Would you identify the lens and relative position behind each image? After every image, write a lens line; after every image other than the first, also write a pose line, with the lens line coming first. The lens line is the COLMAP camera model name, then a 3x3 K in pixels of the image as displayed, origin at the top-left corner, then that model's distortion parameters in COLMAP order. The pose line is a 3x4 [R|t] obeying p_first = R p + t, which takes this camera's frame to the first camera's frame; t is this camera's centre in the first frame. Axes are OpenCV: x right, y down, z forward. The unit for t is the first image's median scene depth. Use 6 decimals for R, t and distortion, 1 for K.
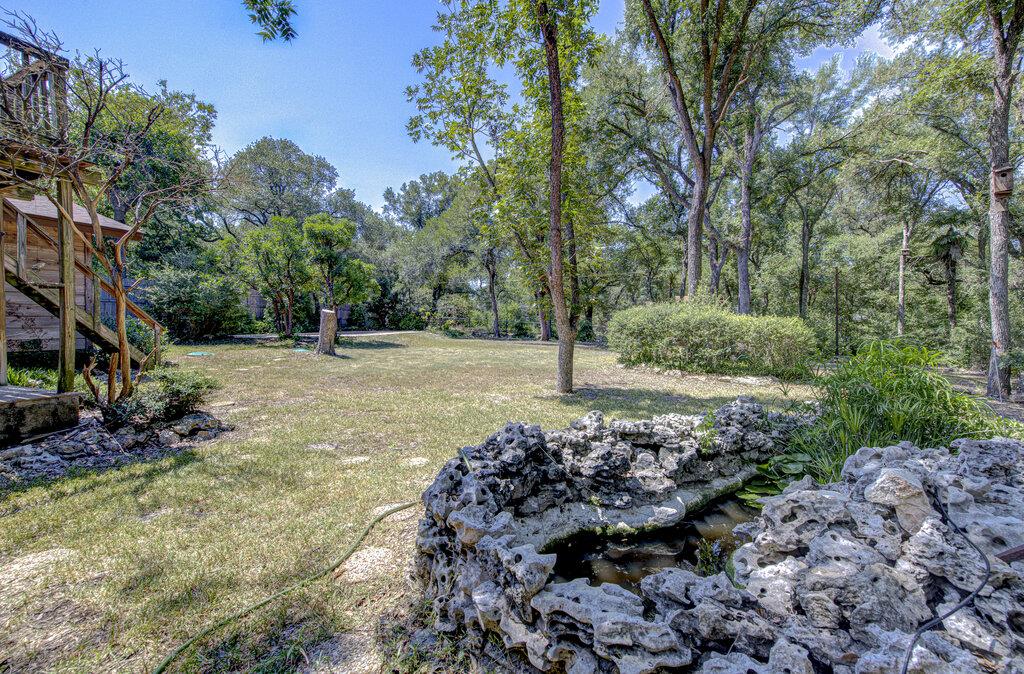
lens RADIAL K [[417.3, 0, 514.1], [0, 417.3, 334.1], [0, 0, 1]] dist [-0.002330, -0.000071]
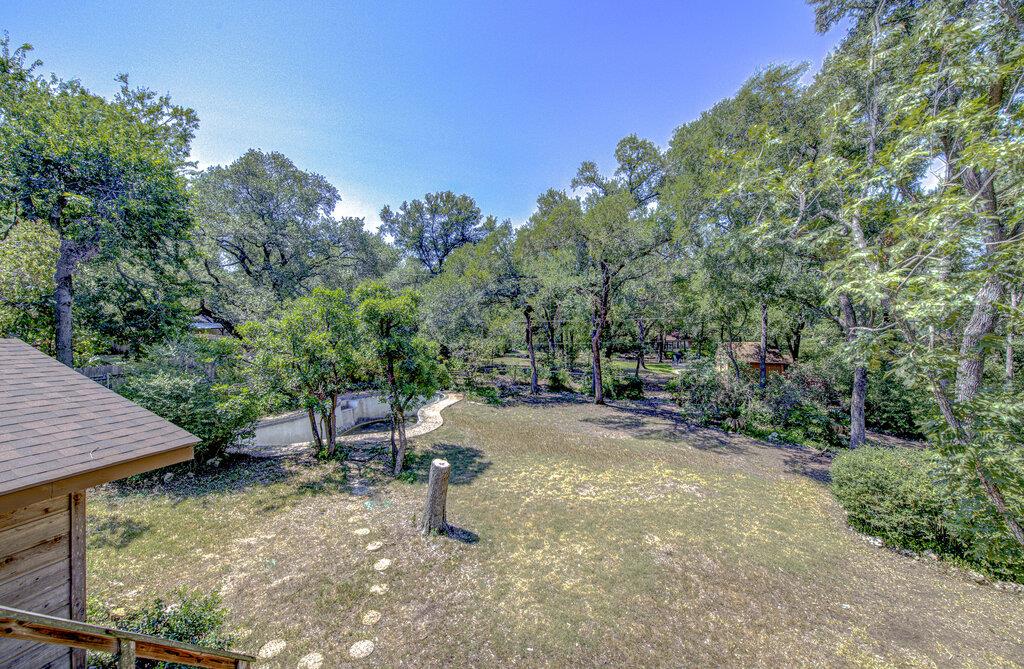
lens RADIAL K [[418.1, 0, 511.9], [0, 418.1, 332.7], [0, 0, 1]] dist [-0.000044, -0.000127]
pose [[0.994316, 0.002631, 0.106440, -0.239043], [-0.002024, 0.999981, -0.005811, -0.150964], [-0.106453, 0.005562, 0.994302, 0.196620]]
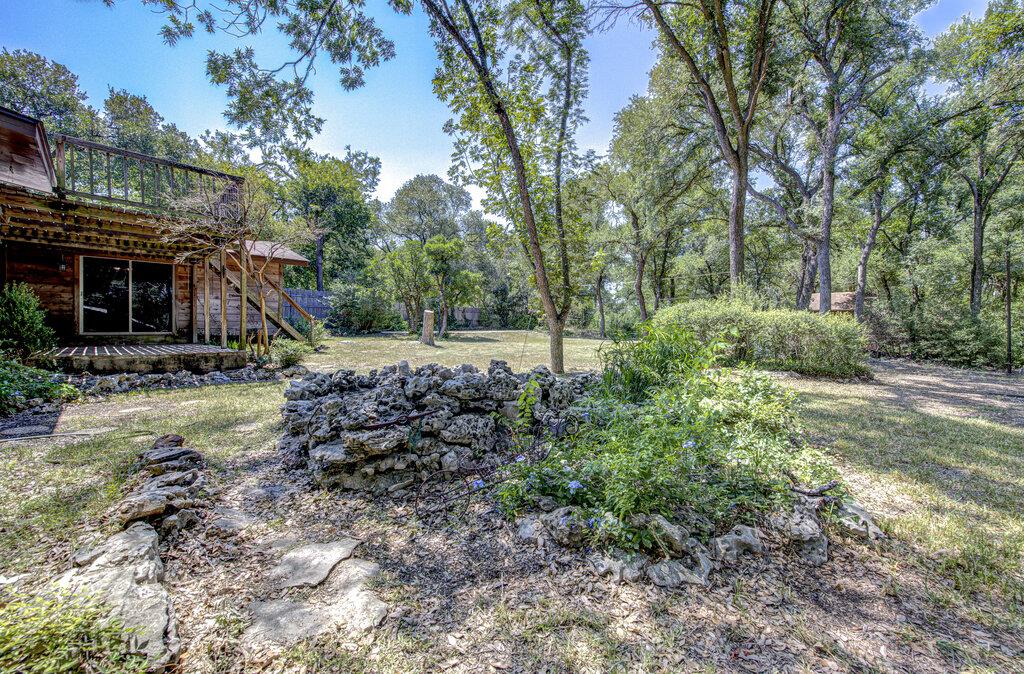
lens RADIAL K [[417.3, 0, 514.5], [0, 417.3, 332.4], [0, 0, 1]] dist [-0.002330, -0.000071]
pose [[0.932683, 0.007404, -0.360622, 0.163474], [-0.012672, 0.999845, -0.012247, 0.013575], [0.360475, 0.015993, 0.932632, -0.069901]]
